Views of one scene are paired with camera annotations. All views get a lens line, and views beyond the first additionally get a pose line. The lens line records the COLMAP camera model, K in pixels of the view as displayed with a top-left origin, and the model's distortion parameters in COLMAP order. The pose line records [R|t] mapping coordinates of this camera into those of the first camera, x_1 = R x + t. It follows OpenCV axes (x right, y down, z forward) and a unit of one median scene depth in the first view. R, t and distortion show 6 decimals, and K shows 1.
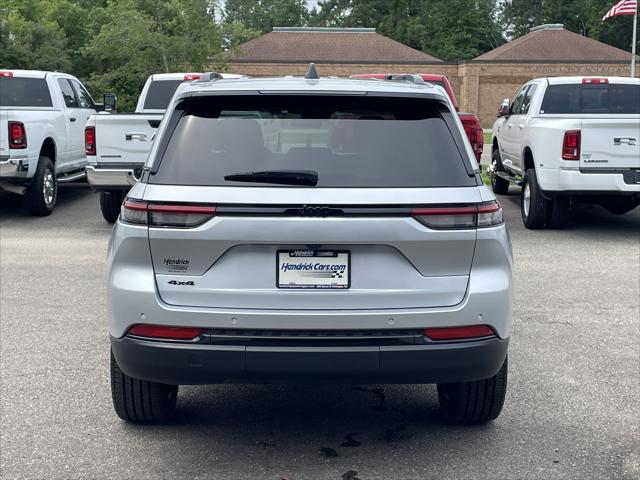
lens RADIAL K [[1072.8, 0, 320.0], [0, 1072.8, 240.0], [0, 0, 1]] dist [0.069360, 0.089267]
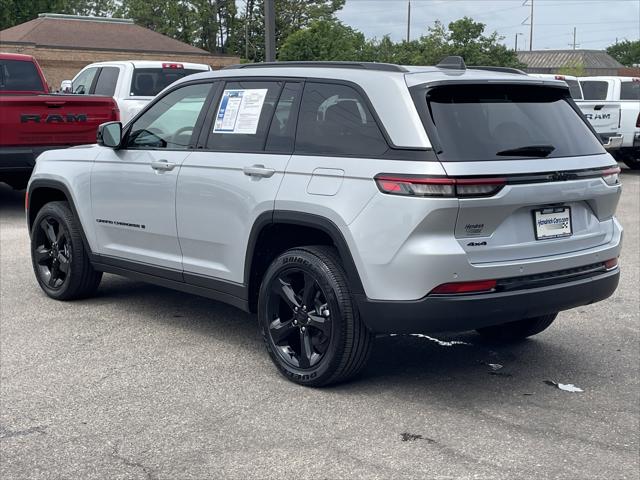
lens RADIAL K [[1006.1, 0, 320.0], [0, 1006.1, 240.0], [0, 0, 1]] dist [0.048245, 0.059166]
pose [[0.775298, -0.093513, 0.624635, -0.955922], [0.075248, 0.995611, 0.055653, -0.039084], [-0.627097, 0.003855, 0.778932, 0.246282]]
